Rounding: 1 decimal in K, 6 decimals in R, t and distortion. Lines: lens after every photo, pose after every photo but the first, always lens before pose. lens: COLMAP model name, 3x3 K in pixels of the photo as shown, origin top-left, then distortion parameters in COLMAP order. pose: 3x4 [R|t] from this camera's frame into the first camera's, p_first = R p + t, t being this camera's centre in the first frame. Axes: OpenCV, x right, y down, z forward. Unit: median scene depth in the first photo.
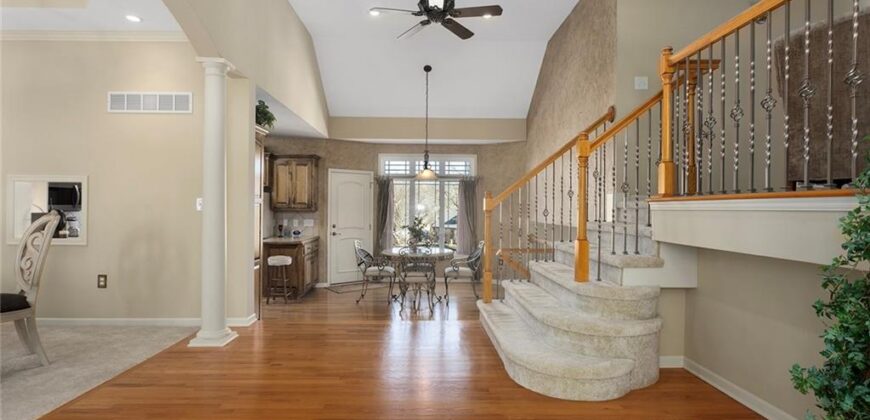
lens RADIAL K [[430.0, 0, 430.3], [0, 430.0, 204.6], [0, 0, 1]] dist [-0.001701, 0.000043]
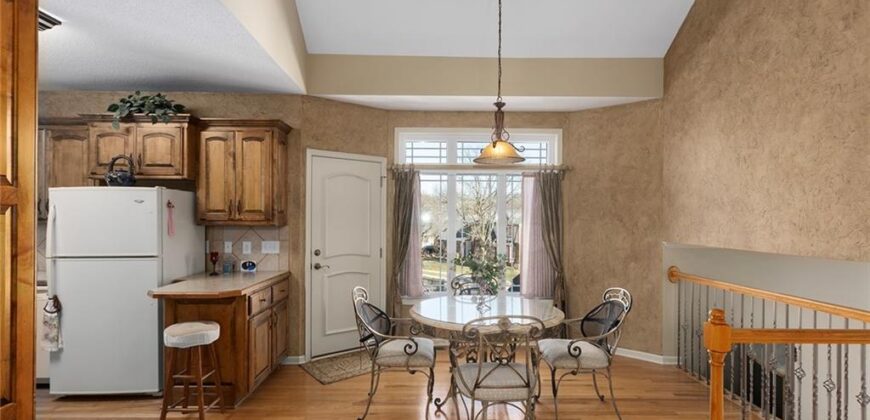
lens RADIAL K [[417.9, 0, 434.0], [0, 417.9, 223.8], [0, 0, 1]] dist [0.004050, 0.001218]
pose [[0.999963, -0.001324, 0.008520, -0.077804], [0.001202, 0.999897, 0.014291, 0.004579], [-0.008538, -0.014280, 0.999862, 0.461708]]
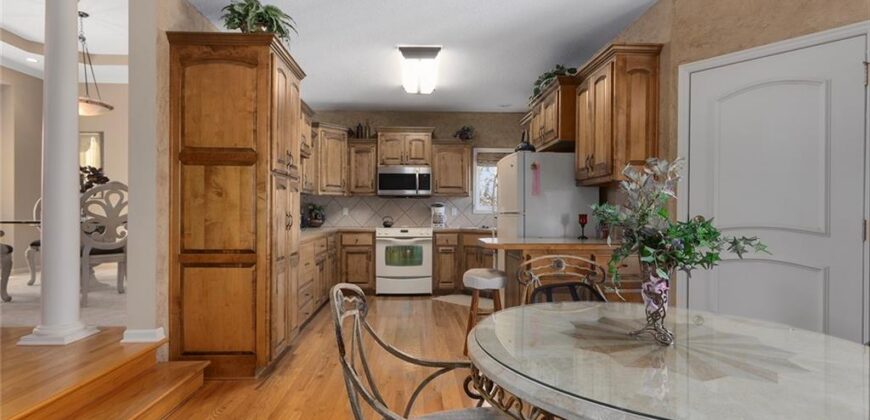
lens RADIAL K [[417.9, 0, 433.7], [0, 417.9, 208.8], [0, 0, 1]] dist [0.004050, 0.001218]
pose [[0.043100, -0.013196, -0.998984, 0.119782], [0.001628, 0.999912, -0.013138, 0.045141], [0.999069, -0.001060, 0.043118, 0.774125]]
